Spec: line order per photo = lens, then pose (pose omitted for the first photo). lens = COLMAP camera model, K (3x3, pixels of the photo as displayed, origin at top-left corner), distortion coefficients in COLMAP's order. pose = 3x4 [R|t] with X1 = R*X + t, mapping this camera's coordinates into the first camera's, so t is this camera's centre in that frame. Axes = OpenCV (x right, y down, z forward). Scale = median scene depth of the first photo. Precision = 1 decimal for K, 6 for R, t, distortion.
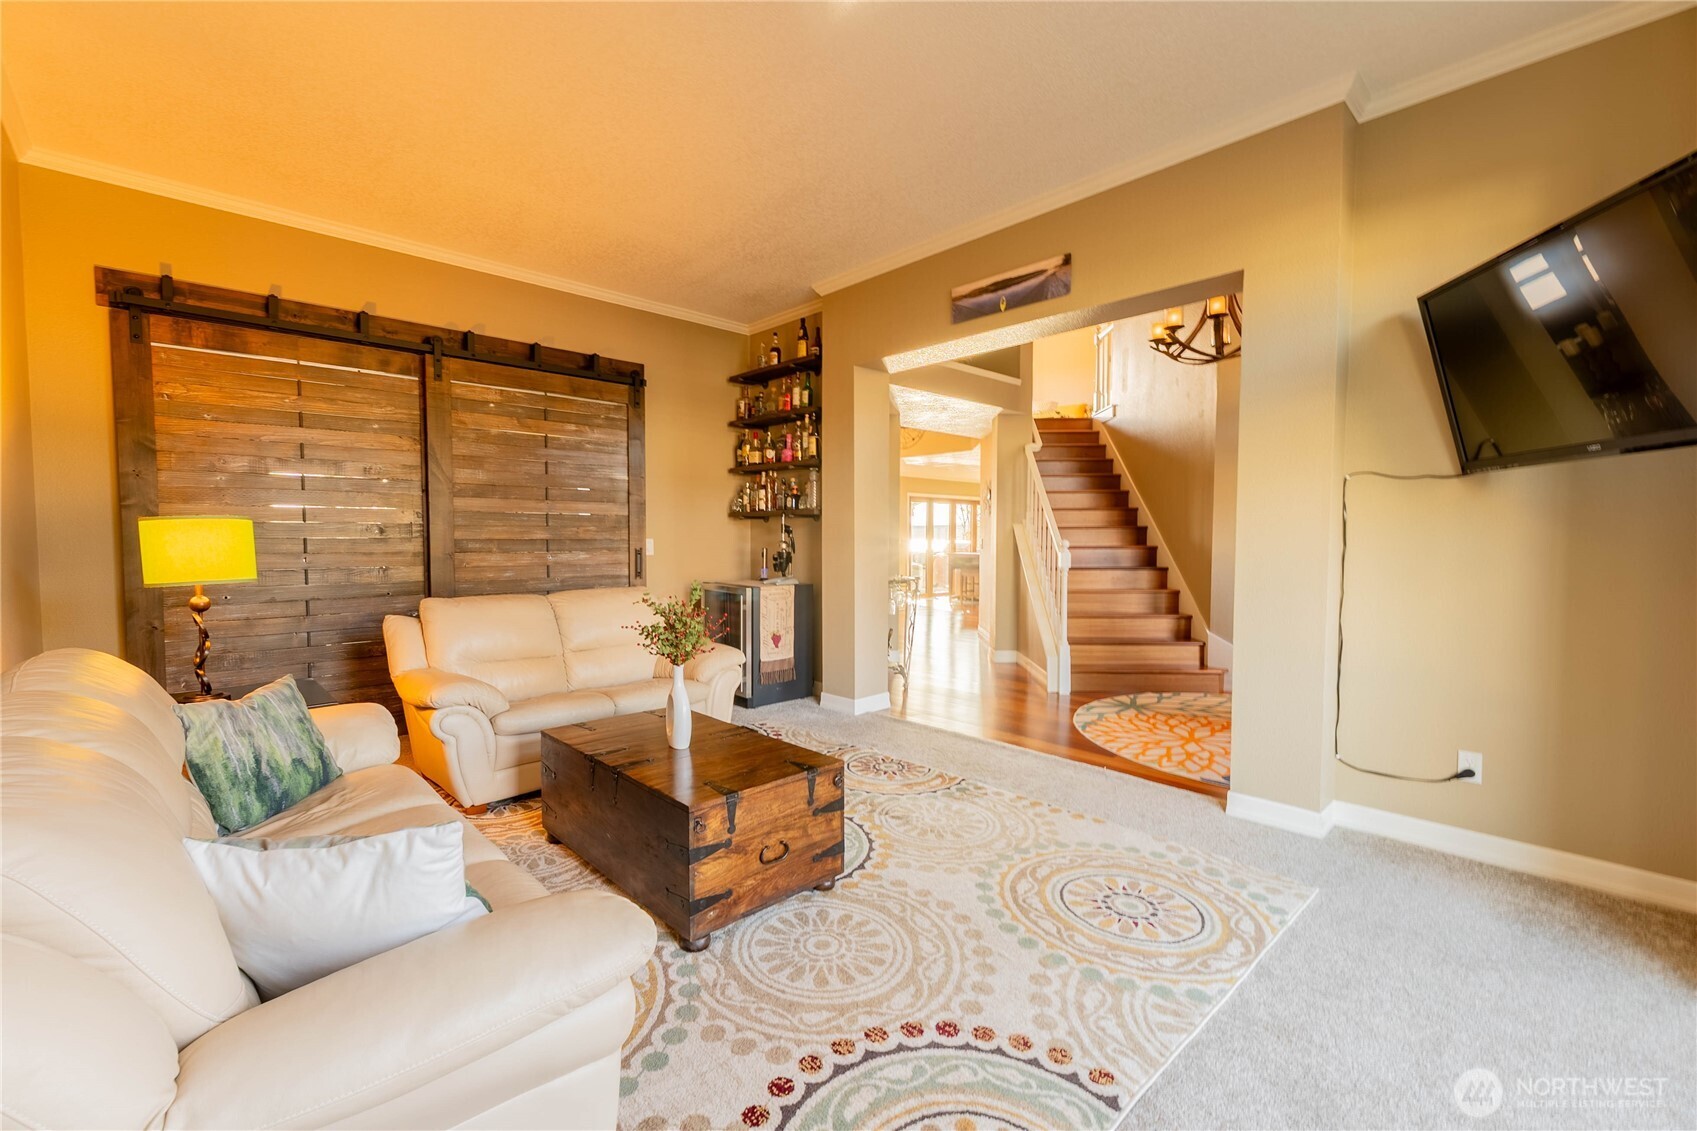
lens RADIAL K [[716.4, 0, 849.1], [0, 716.4, 570.4], [0, 0, 1]] dist [0.003048, -0.000091]
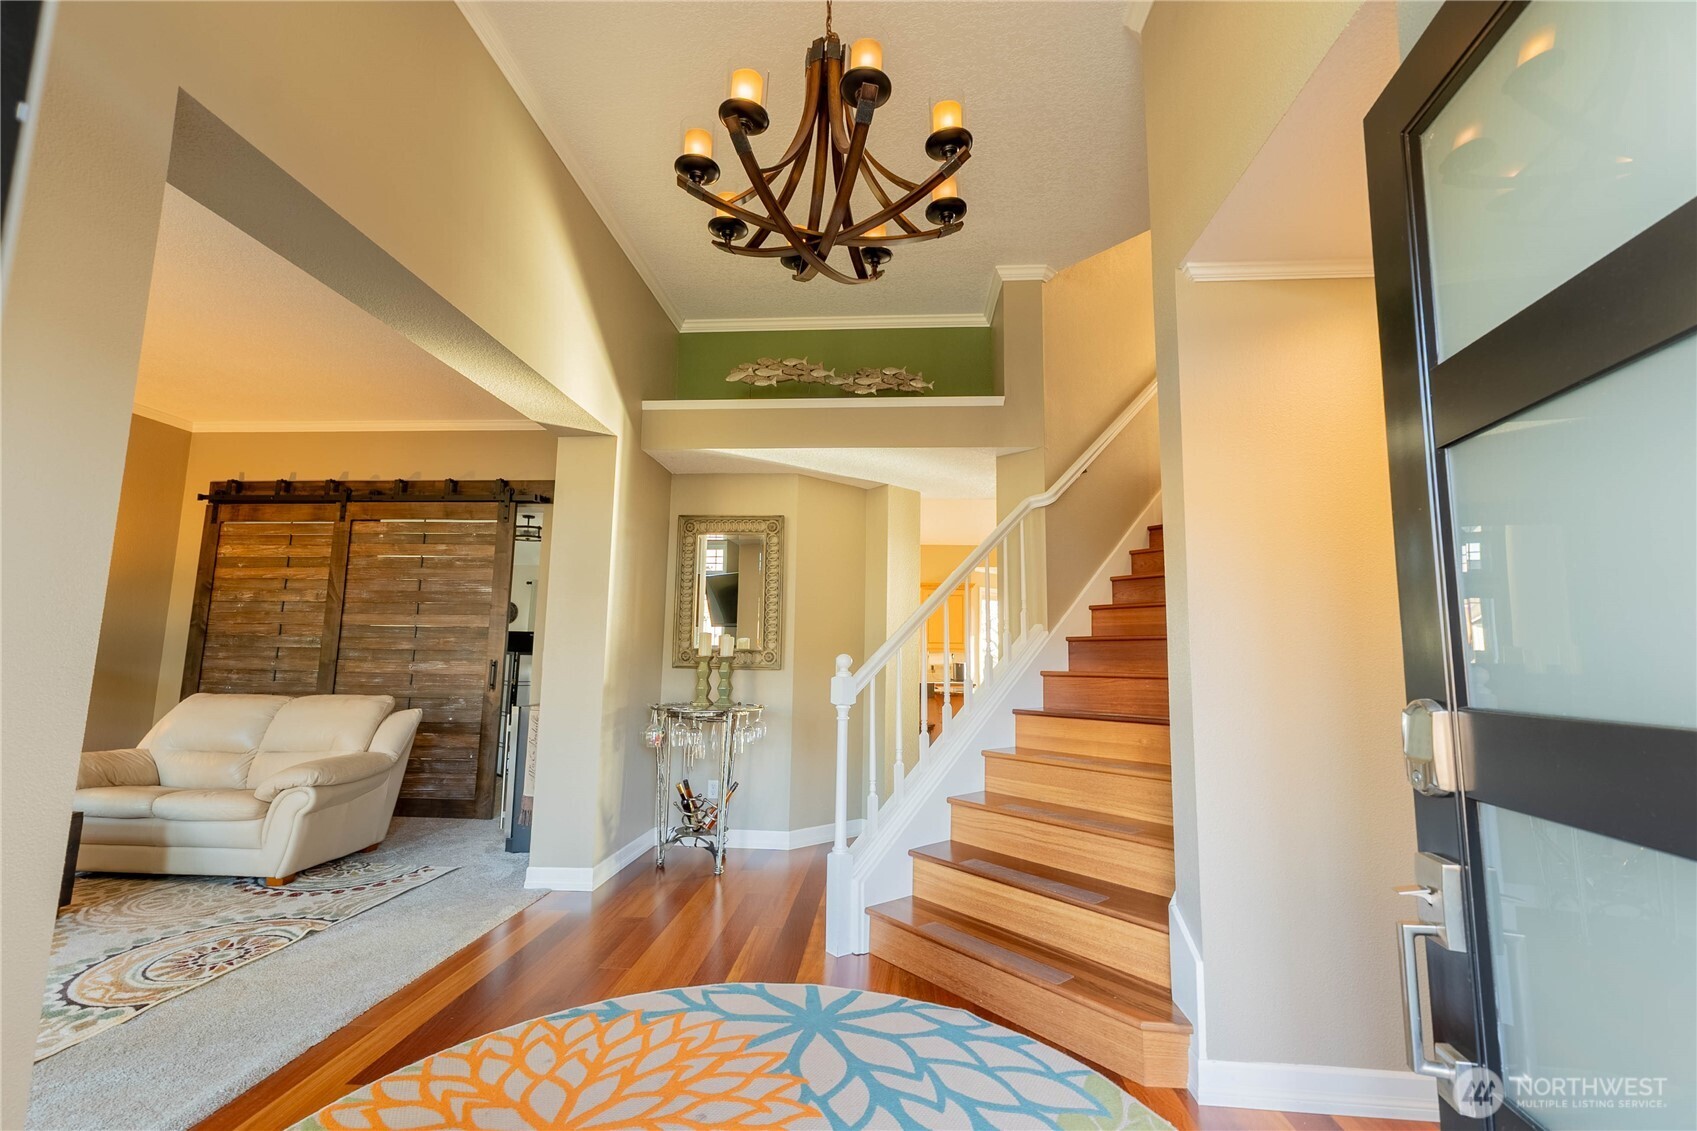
lens RADIAL K [[716.4, 0, 849.1], [0, 716.4, 570.4], [0, 0, 1]] dist [0.003048, -0.000091]
pose [[0.678856, -0.079980, -0.729902, 0.870881], [-0.047260, 0.987230, -0.152132, -0.028487], [0.732749, 0.137771, 0.666407, 0.761327]]
